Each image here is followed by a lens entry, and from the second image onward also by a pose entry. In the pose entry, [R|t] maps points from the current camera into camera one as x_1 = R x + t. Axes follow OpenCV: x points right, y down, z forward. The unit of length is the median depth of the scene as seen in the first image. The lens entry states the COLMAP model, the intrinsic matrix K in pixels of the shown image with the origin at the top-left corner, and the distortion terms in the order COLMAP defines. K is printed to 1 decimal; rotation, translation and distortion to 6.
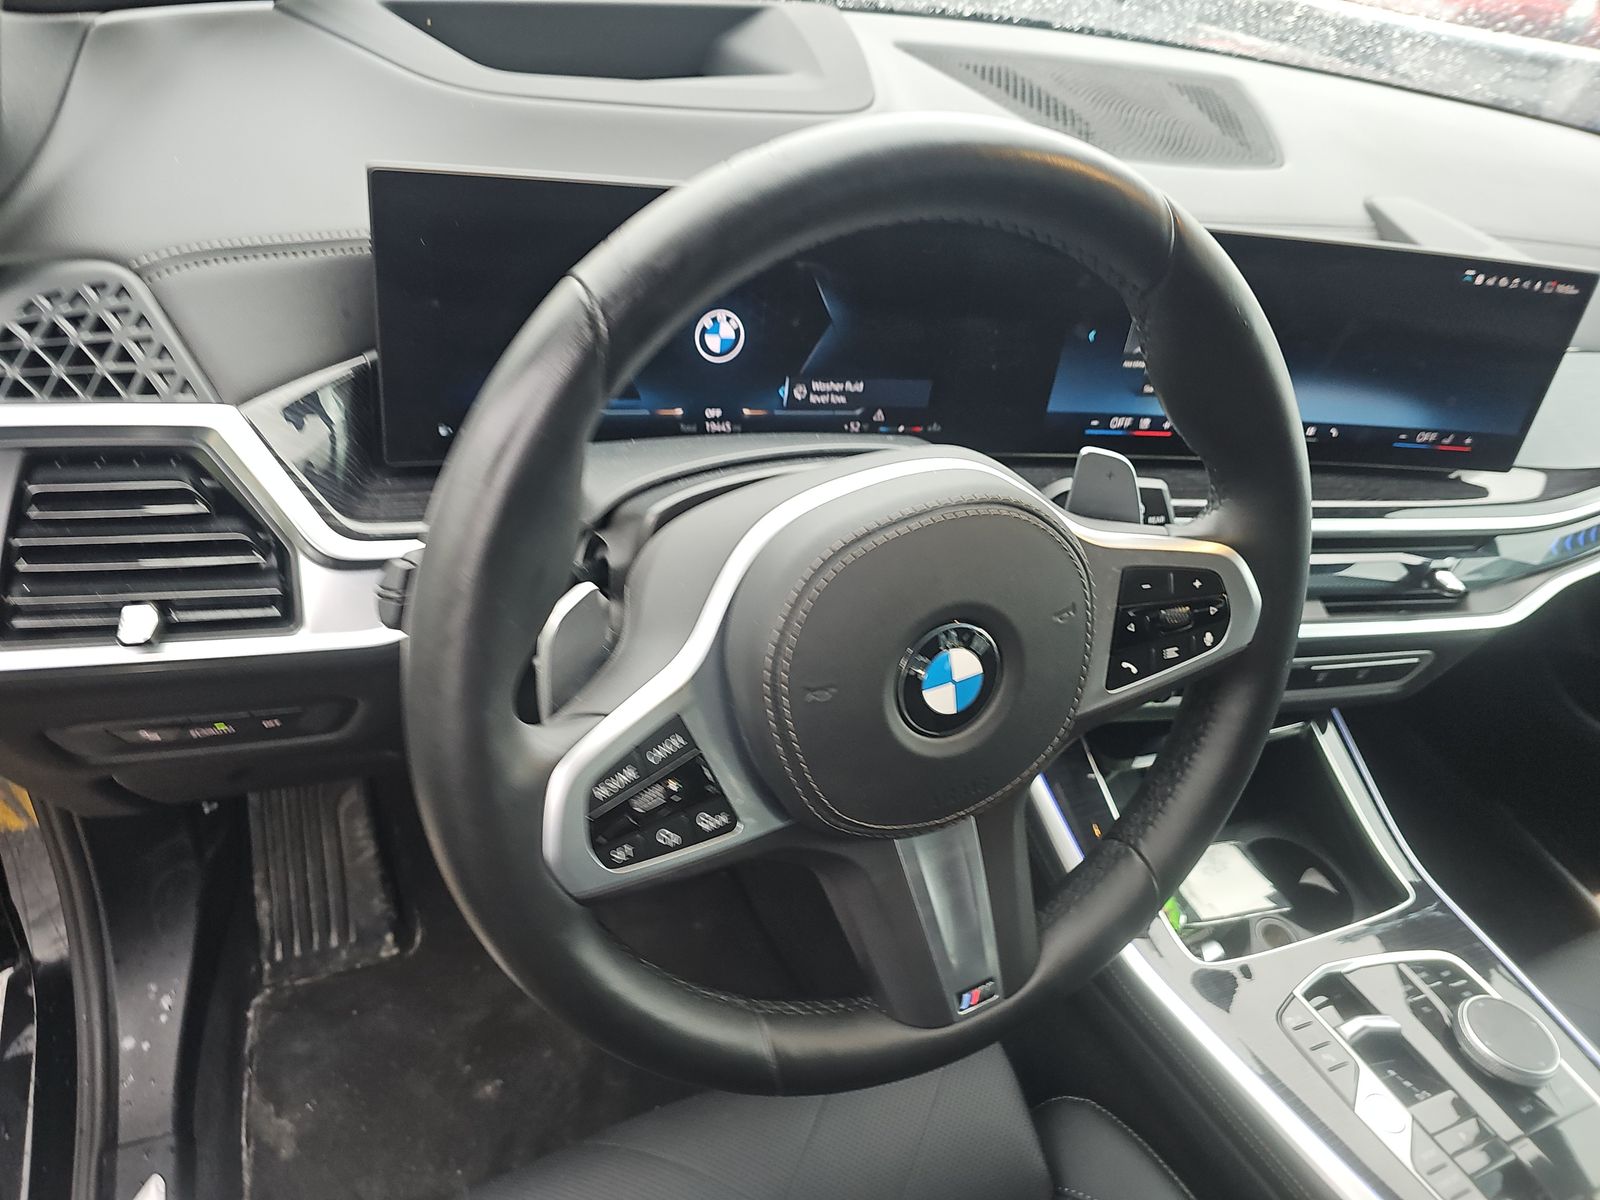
lens RADIAL K [[1054.1, 0, 800.0], [0, 1054.1, 600.0], [0, 0, 1]] dist [0.004701, -0.001782]
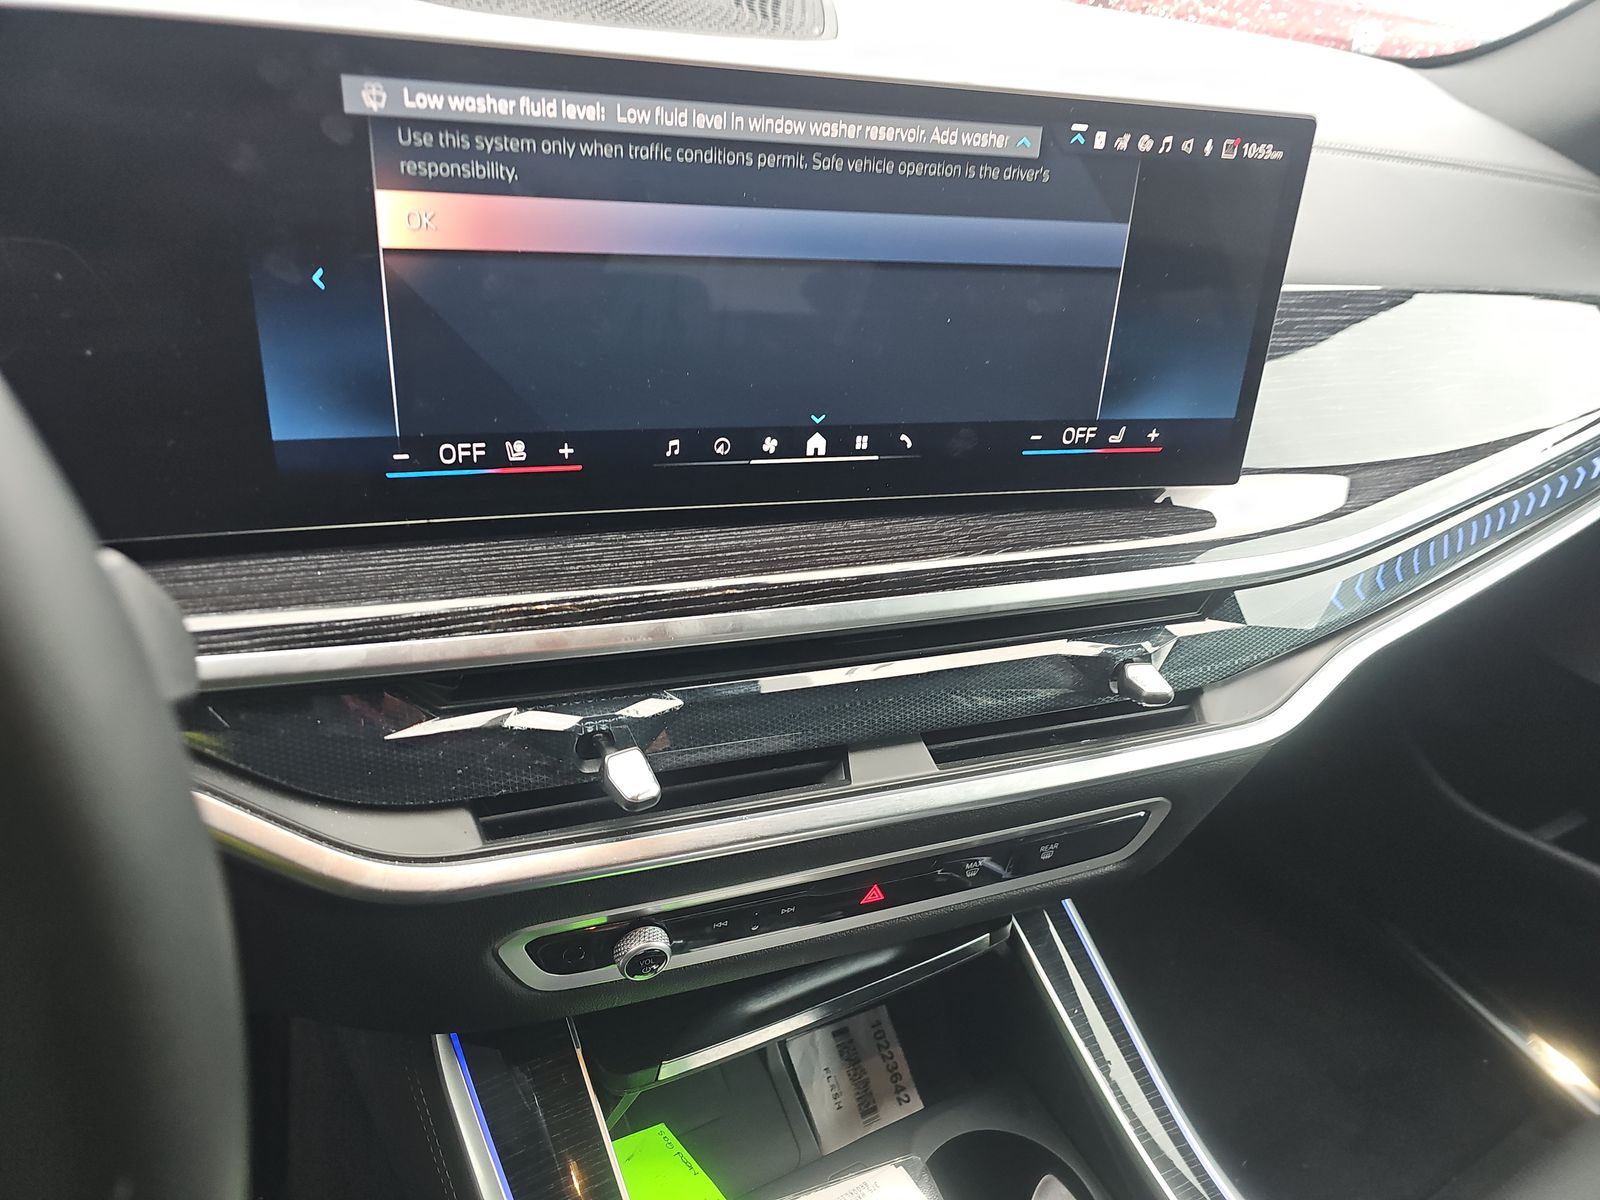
lens RADIAL K [[1044.2, 0, 797.3], [0, 1044.2, 593.1], [0, 0, 1]] dist [0.040951, -0.000309]
pose [[0.991845, -0.102467, 0.075795, 0.410876], [0.109217, 0.989841, -0.091027, -0.034840], [-0.065698, 0.098562, 0.992960, 0.474498]]
